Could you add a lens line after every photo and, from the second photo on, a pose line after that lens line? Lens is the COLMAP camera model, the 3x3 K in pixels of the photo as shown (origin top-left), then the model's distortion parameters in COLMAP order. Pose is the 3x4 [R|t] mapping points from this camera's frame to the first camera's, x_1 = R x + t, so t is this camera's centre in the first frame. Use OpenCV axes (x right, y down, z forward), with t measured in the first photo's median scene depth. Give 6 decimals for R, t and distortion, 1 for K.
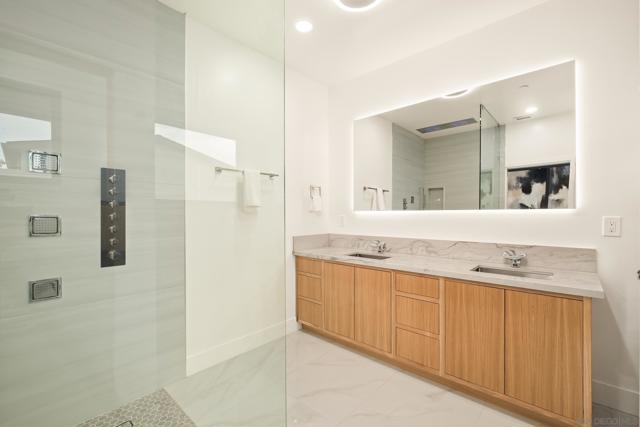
lens RADIAL K [[278.1, 0, 323.4], [0, 278.1, 214.1], [0, 0, 1]] dist [-0.005322, -0.000731]
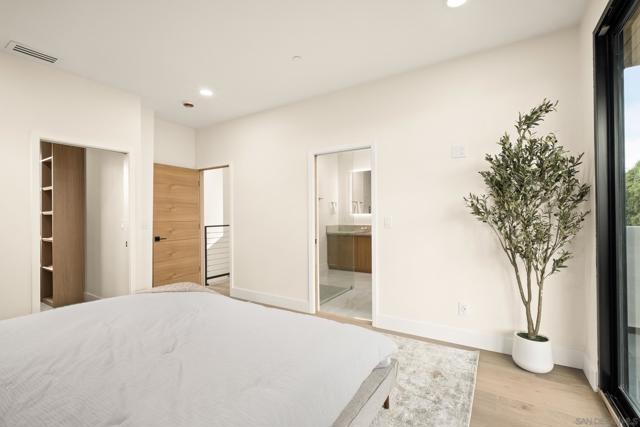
lens RADIAL K [[278.1, 0, 319.8], [0, 278.1, 212.6], [0, 0, 1]] dist [-0.005322, -0.000731]
pose [[0.985100, 0.006392, 0.171866, -0.334965], [-0.006238, 0.999980, -0.001438, -0.011681], [-0.171871, 0.000344, 0.985119, -0.718117]]
